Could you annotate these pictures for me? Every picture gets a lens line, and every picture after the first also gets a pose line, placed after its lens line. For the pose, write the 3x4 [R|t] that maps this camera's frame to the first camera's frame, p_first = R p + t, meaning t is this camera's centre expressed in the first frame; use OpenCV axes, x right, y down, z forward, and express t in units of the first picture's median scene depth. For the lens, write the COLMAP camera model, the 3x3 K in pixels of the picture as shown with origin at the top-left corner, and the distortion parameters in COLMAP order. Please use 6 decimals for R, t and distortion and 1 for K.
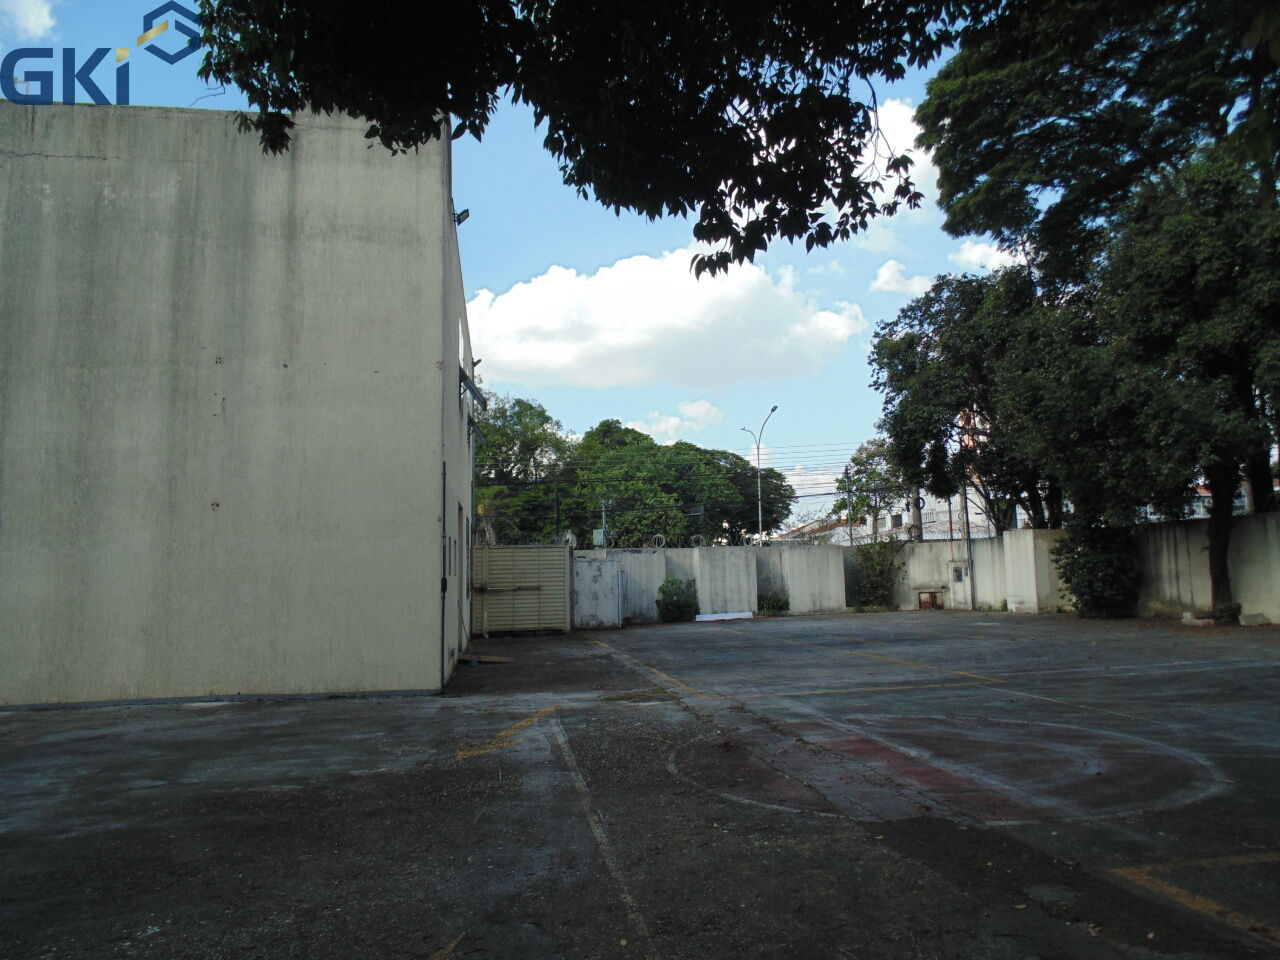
lens RADIAL K [[879.1, 0, 658.8], [0, 879.1, 463.5], [0, 0, 1]] dist [0.007538, 0.000268]
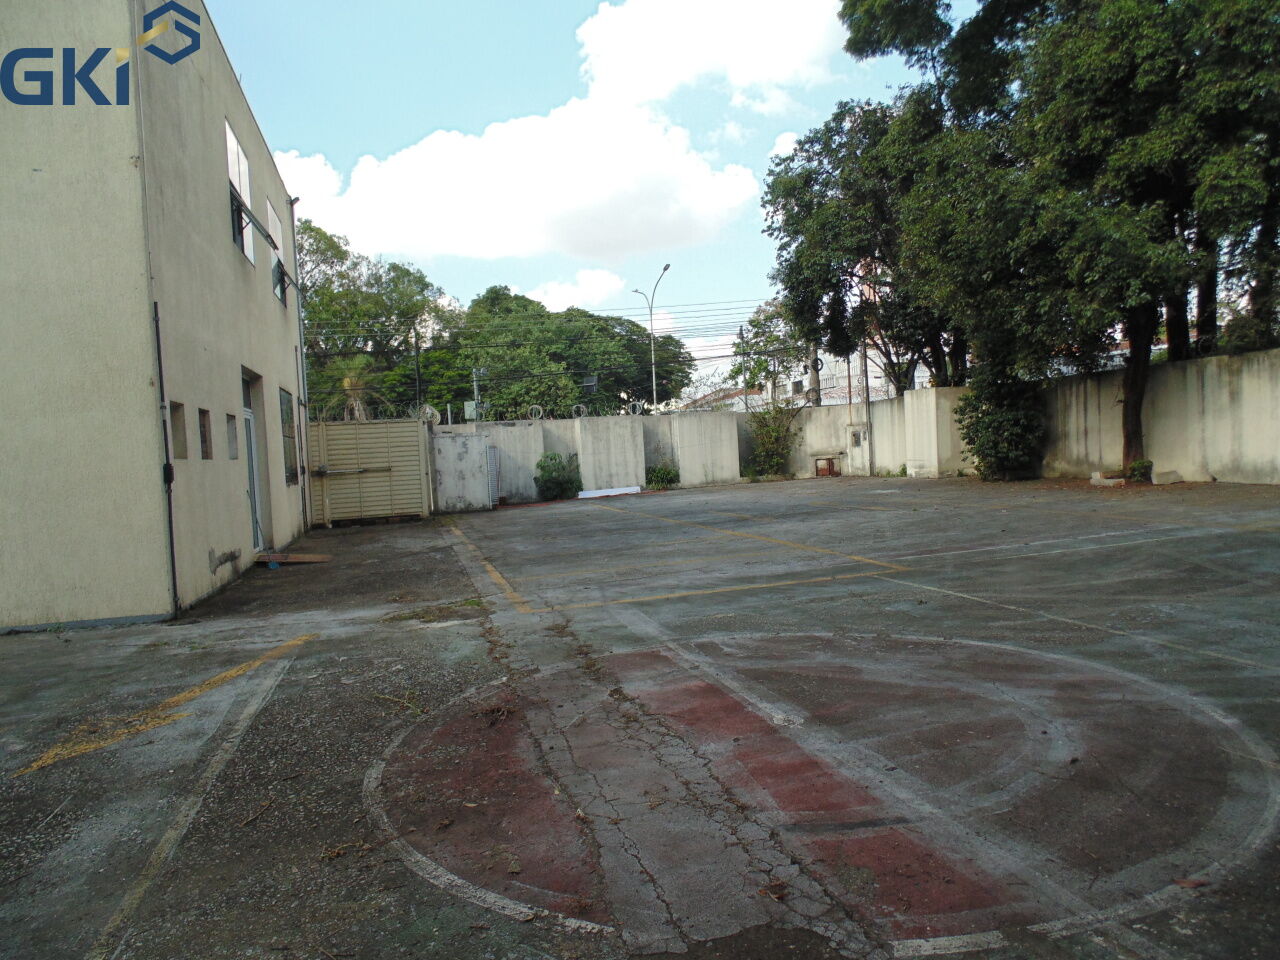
lens RADIAL K [[879.1, 0, 658.8], [0, 879.1, 463.5], [0, 0, 1]] dist [0.007538, 0.000268]
pose [[0.994185, -0.032645, 0.102617, 0.045134], [0.017593, 0.989379, 0.144291, 0.017121], [-0.106238, -0.141647, 0.984200, 0.128263]]
